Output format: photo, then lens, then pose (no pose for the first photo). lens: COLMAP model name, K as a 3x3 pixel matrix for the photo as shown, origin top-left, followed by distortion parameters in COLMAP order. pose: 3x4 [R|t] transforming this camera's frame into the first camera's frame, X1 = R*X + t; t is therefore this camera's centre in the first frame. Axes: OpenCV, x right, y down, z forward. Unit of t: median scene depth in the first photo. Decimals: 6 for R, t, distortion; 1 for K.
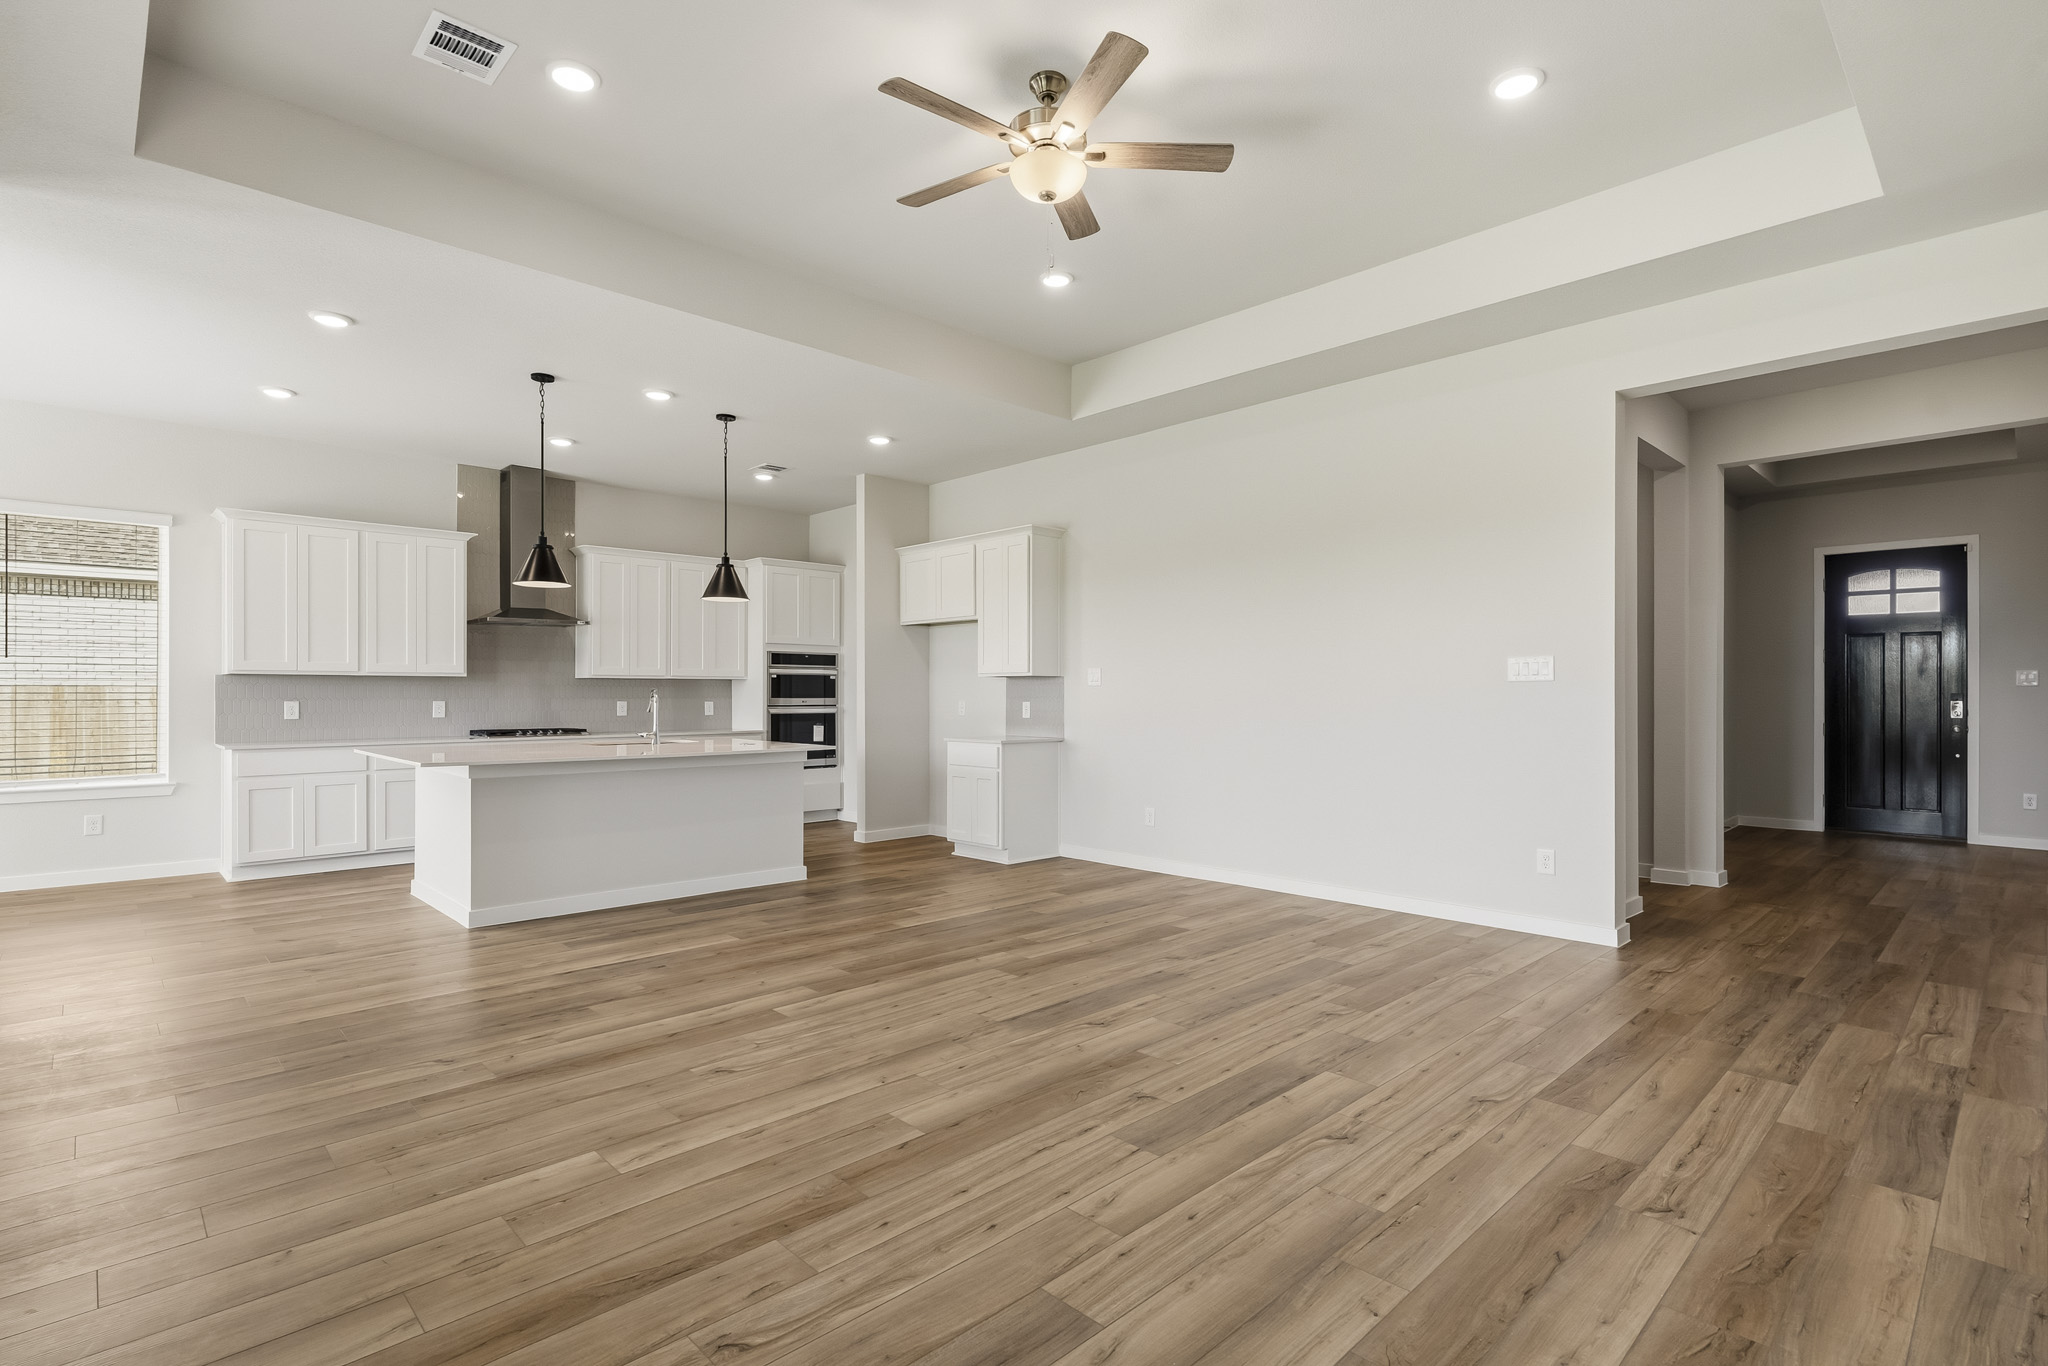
lens RADIAL K [[976.3, 0, 1018.8], [0, 976.3, 692.7], [0, 0, 1]] dist [0.002240, 0.000844]
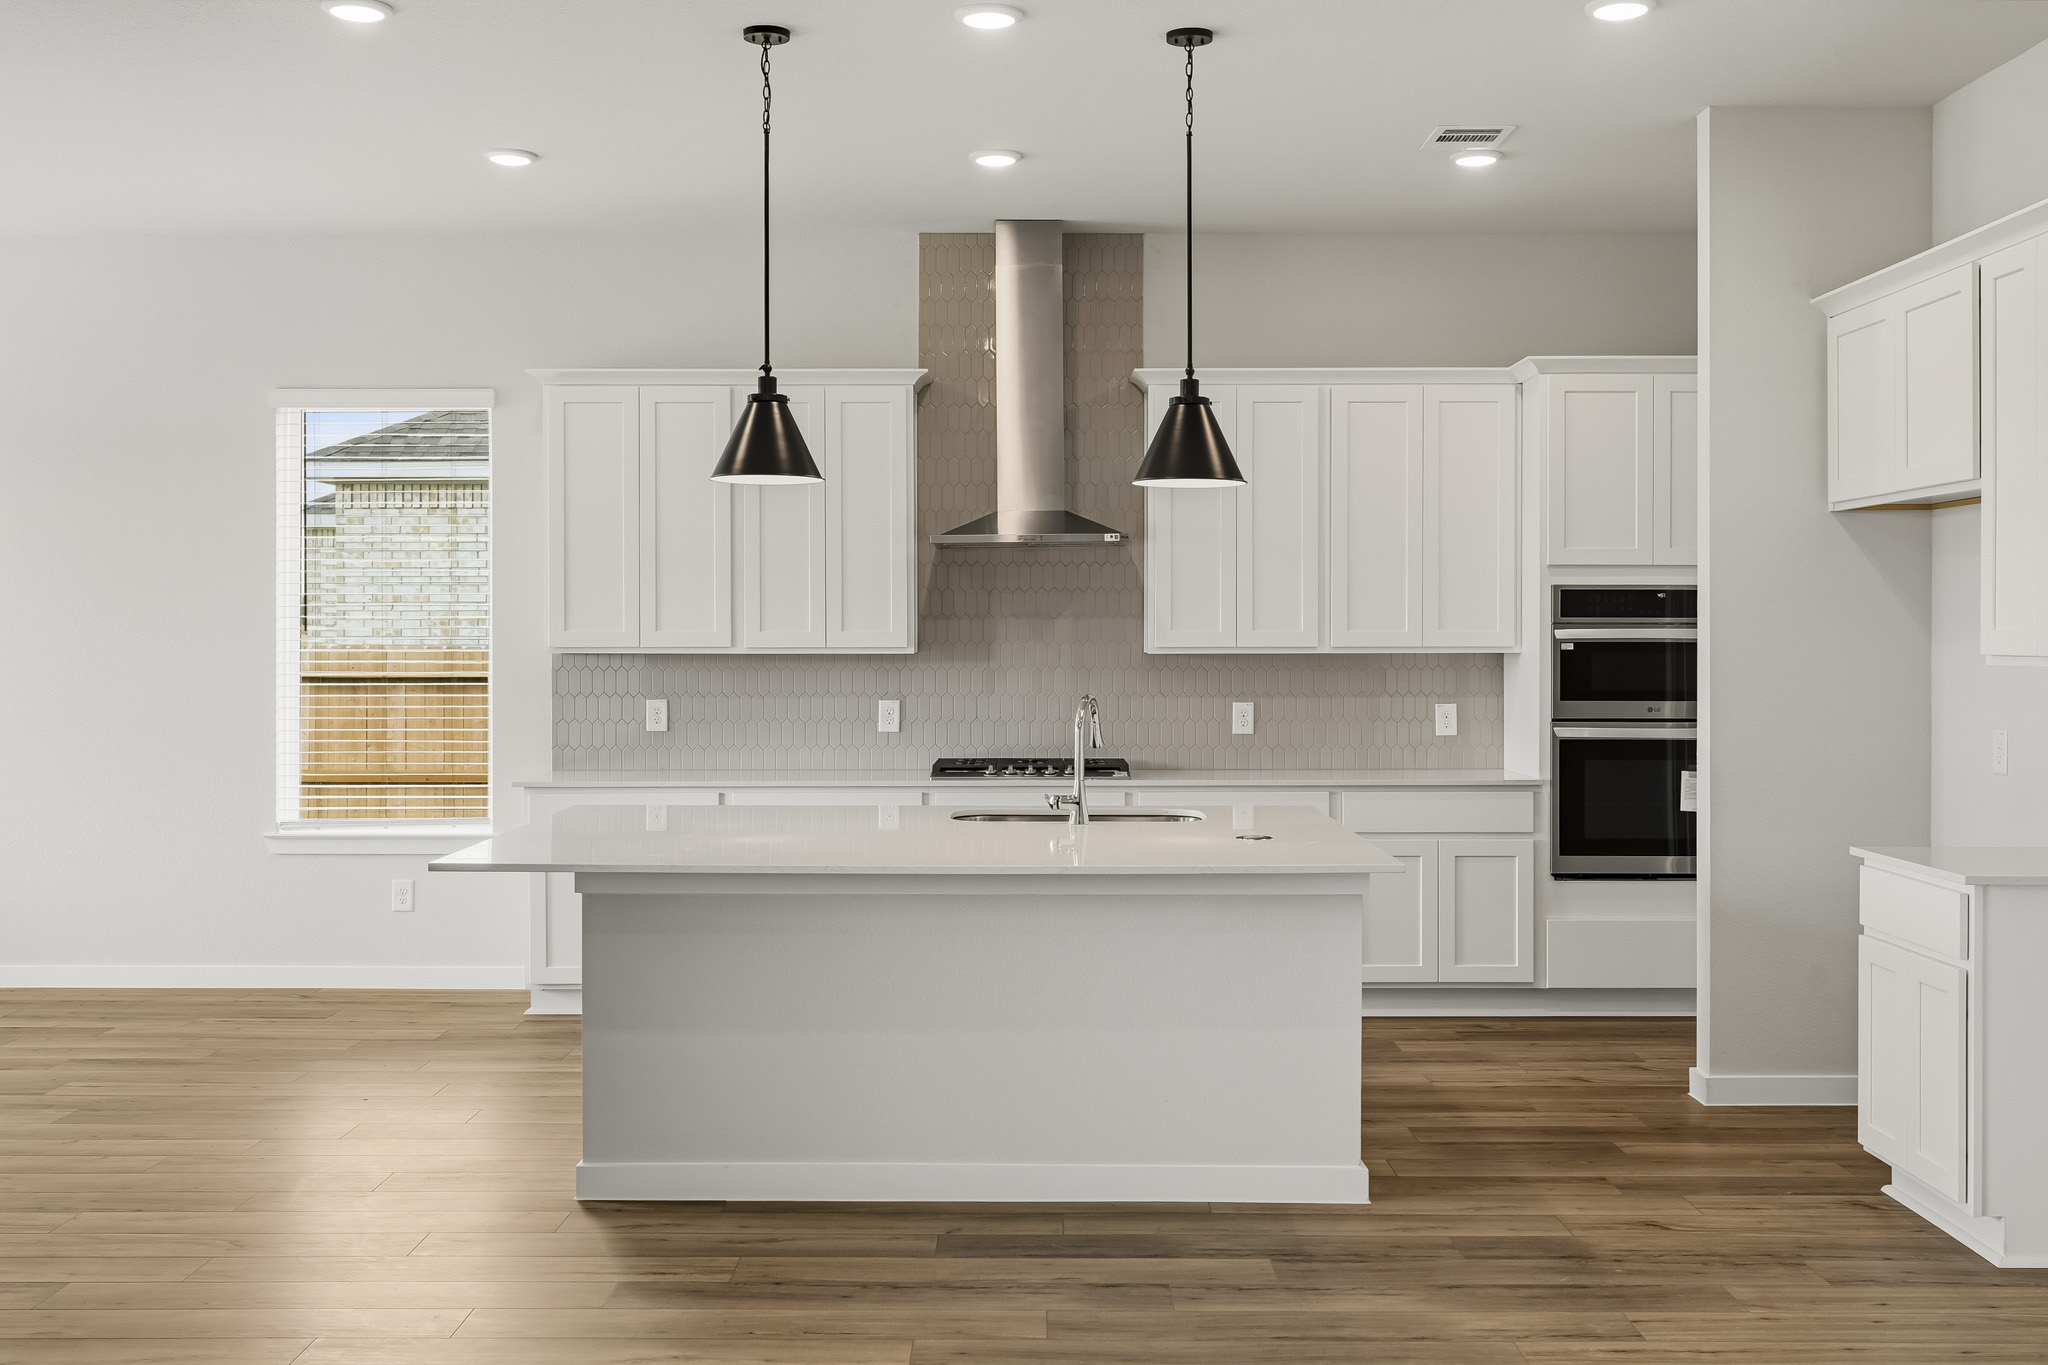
lens RADIAL K [[2011.3, 0, 1022.1], [0, 2011.3, 642.5], [0, 0, 1]] dist [-0.005124, 0.003989]
pose [[0.718944, 0.002471, -0.695064, 0.311137], [0.001430, 0.999986, 0.005034, -0.043535], [0.695067, -0.004614, 0.718930, 0.463899]]
